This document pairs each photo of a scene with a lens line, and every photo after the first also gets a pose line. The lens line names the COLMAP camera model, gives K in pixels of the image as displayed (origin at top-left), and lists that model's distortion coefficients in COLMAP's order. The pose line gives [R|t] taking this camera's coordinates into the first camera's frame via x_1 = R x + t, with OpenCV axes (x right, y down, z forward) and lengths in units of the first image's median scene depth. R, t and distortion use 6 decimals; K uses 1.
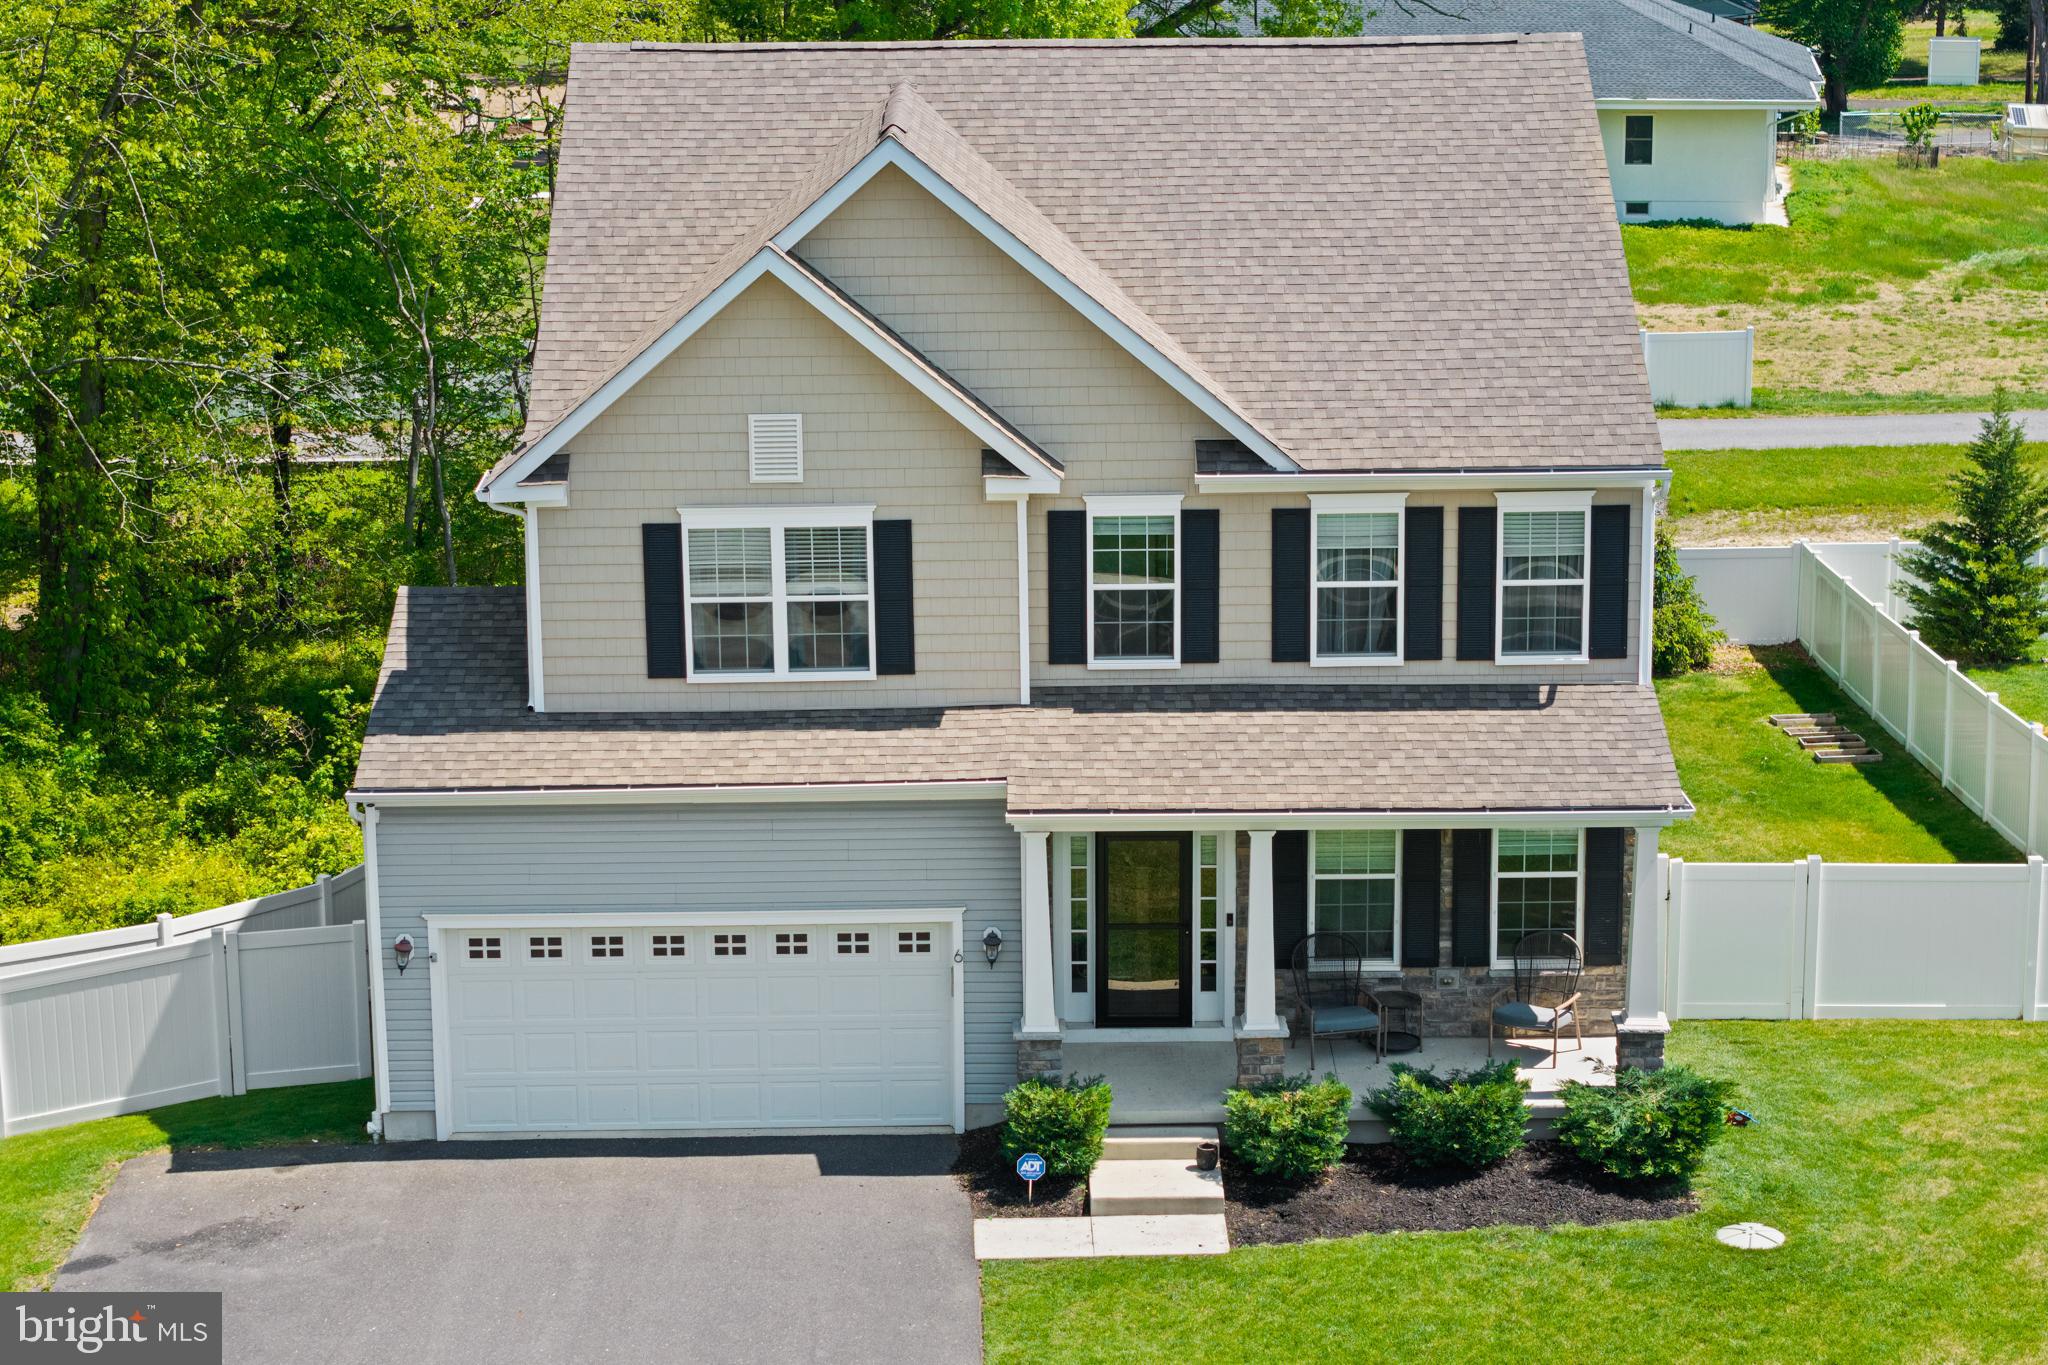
lens RADIAL K [[4092.6, 0, 1024.0], [0, 4092.6, 682.5], [0, 0, 1]] dist [-0.373063, 2.445827]
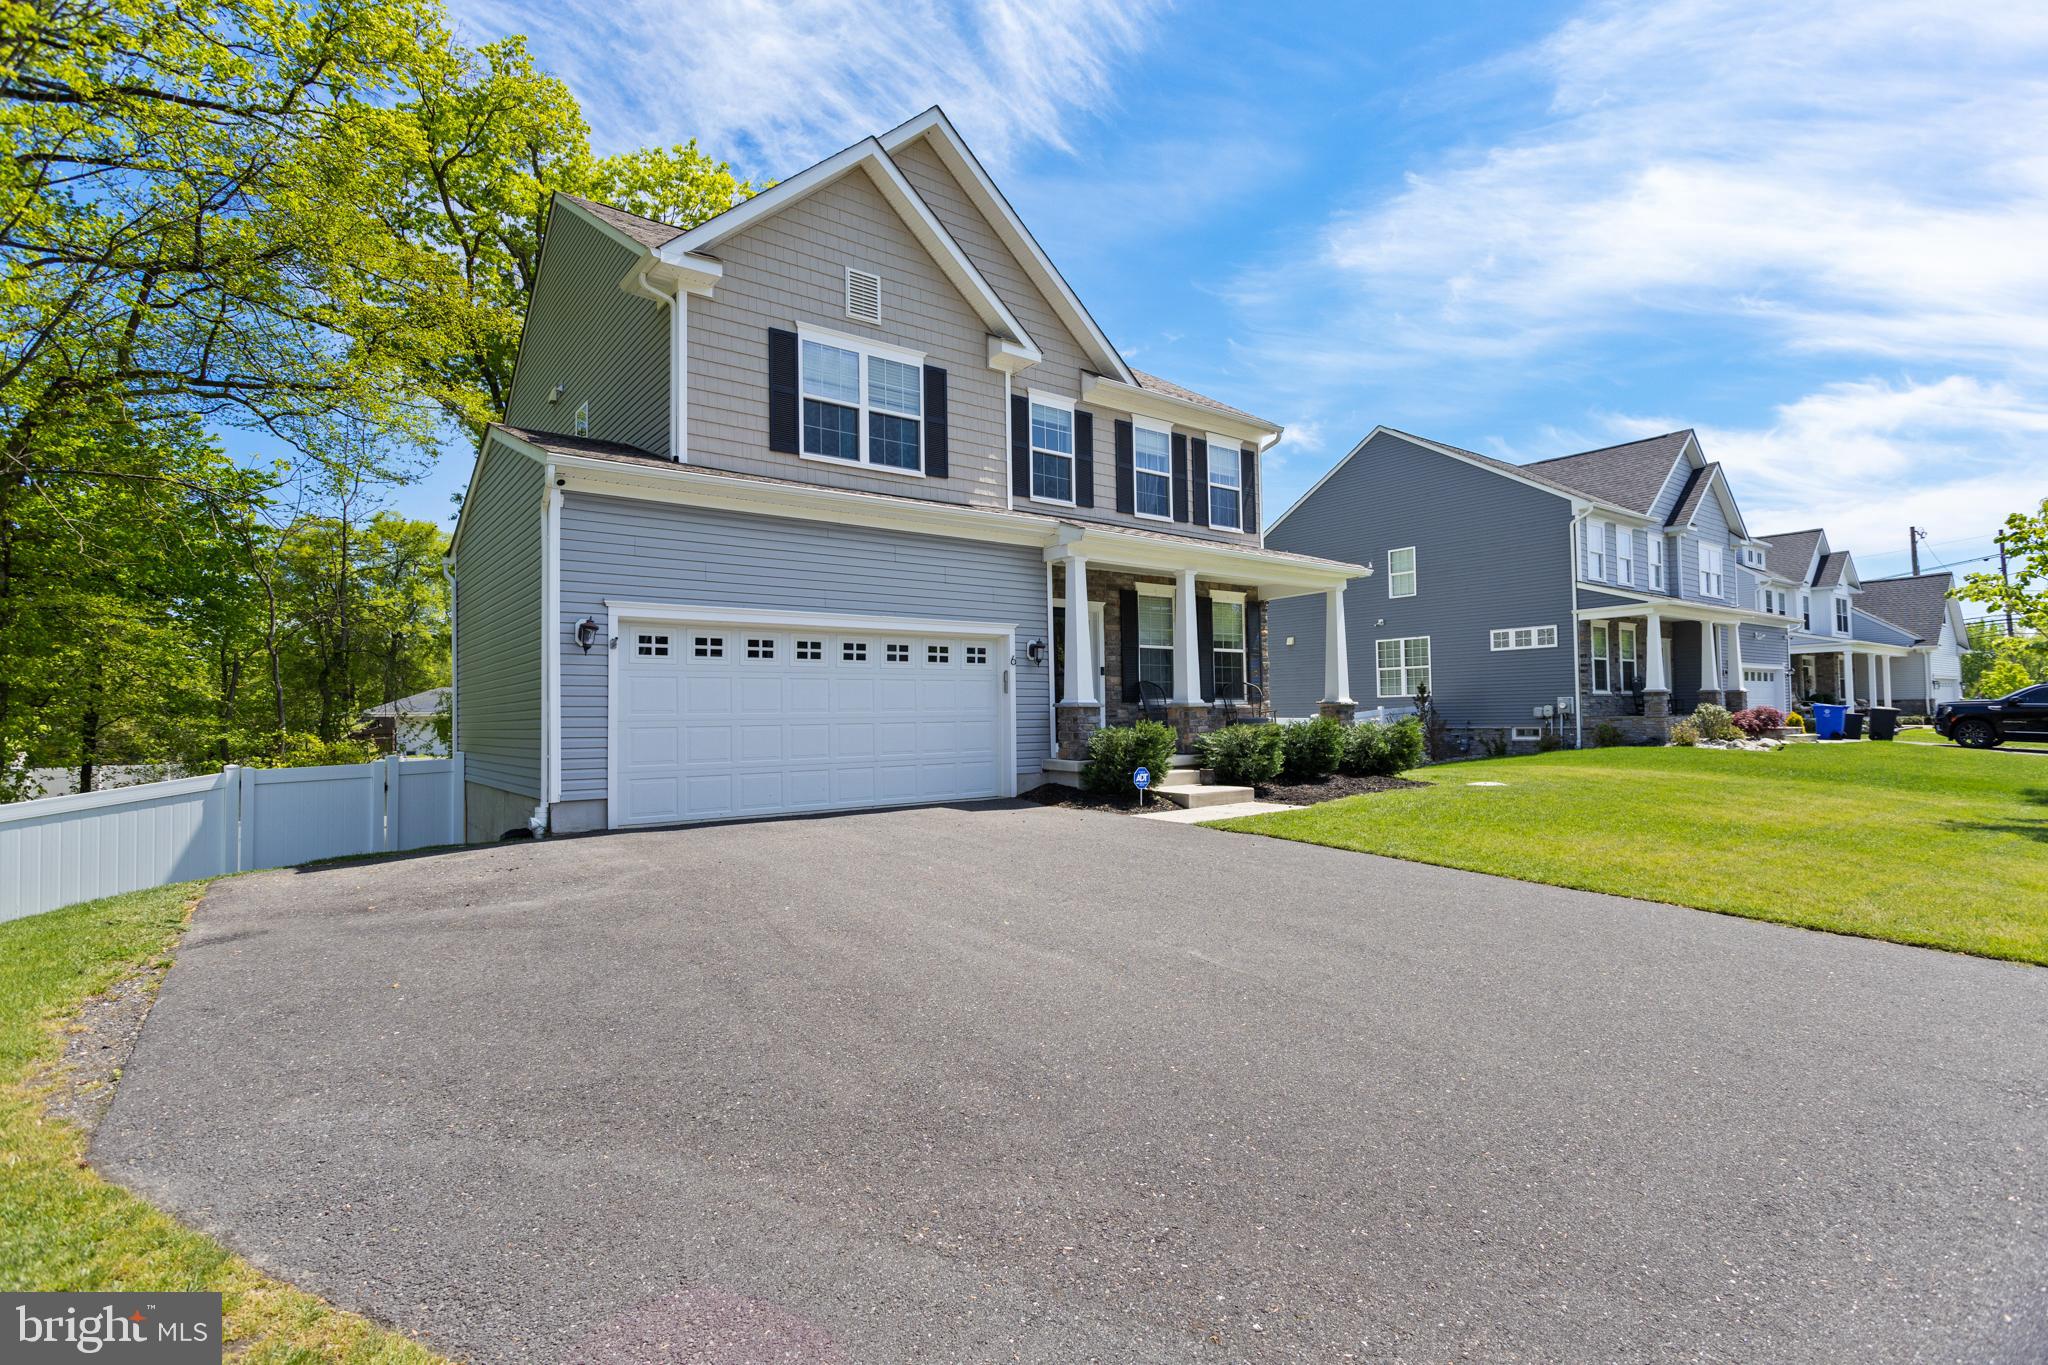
lens RADIAL K [[972.8, 0, 1024.0], [0, 972.8, 682.5], [0, 0, 1]] dist [0.011762, 0.000002]
pose [[0.798597, 0.022116, 0.601460, -0.209718], [0.145592, 0.962547, -0.228705, 0.149063], [-0.583991, 0.270211, 0.765467, 0.742407]]
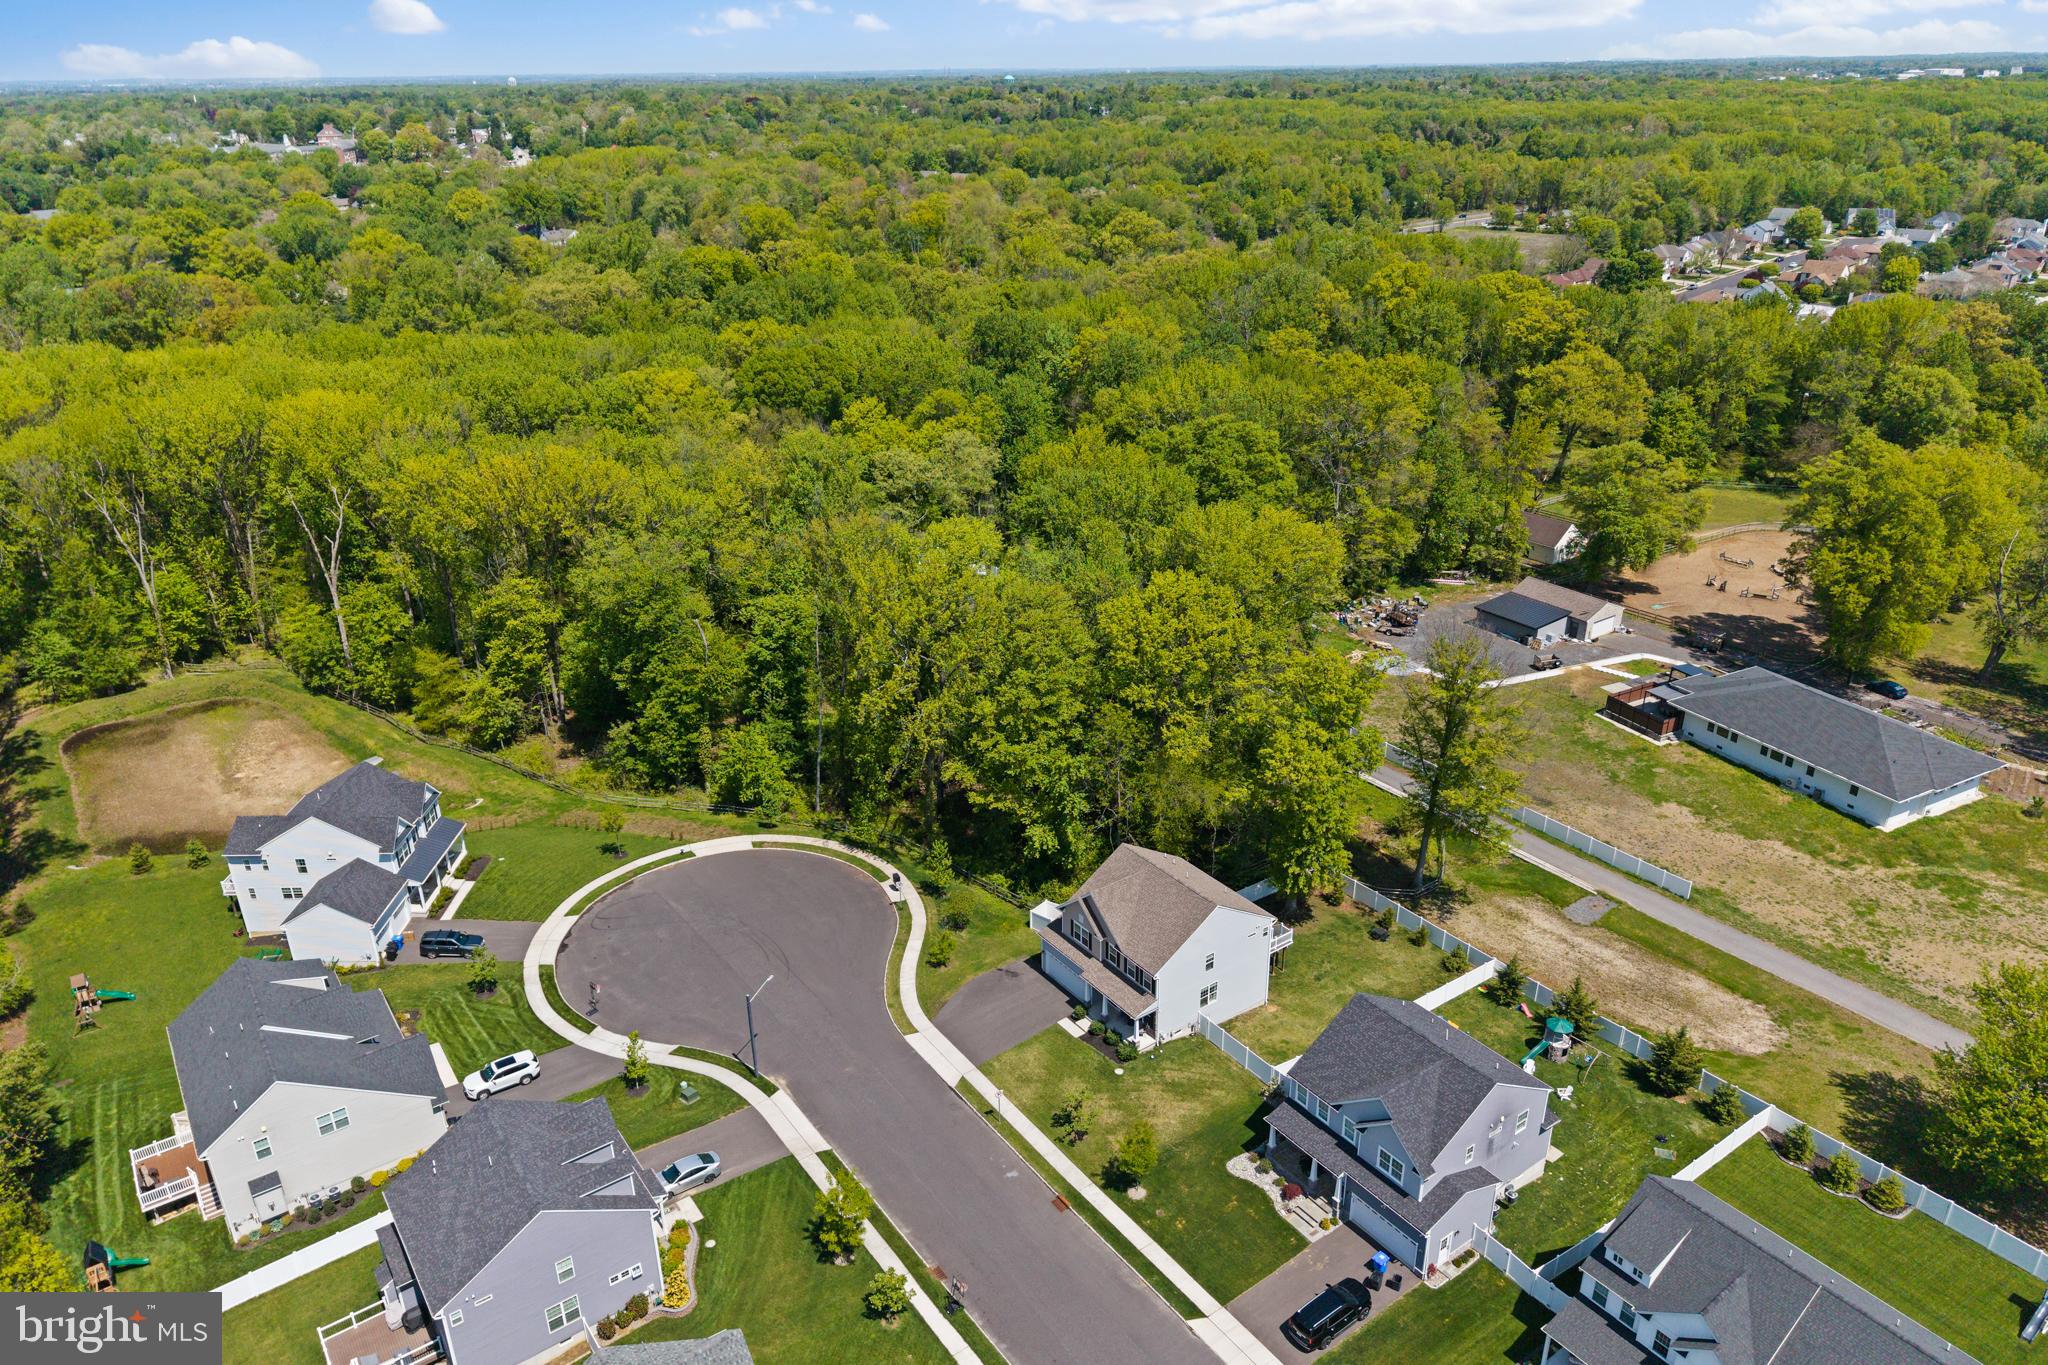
lens RADIAL K [[1395.3, 0, 1000.4], [0, 1395.3, 645.4], [0, 0, 1]] dist [0.029468, -0.066711]
pose [[0.567931, 0.317060, -0.759557, 1.754802], [-0.179440, 0.948325, 0.261687, -1.250368], [0.803278, -0.012325, 0.595477, -0.760914]]
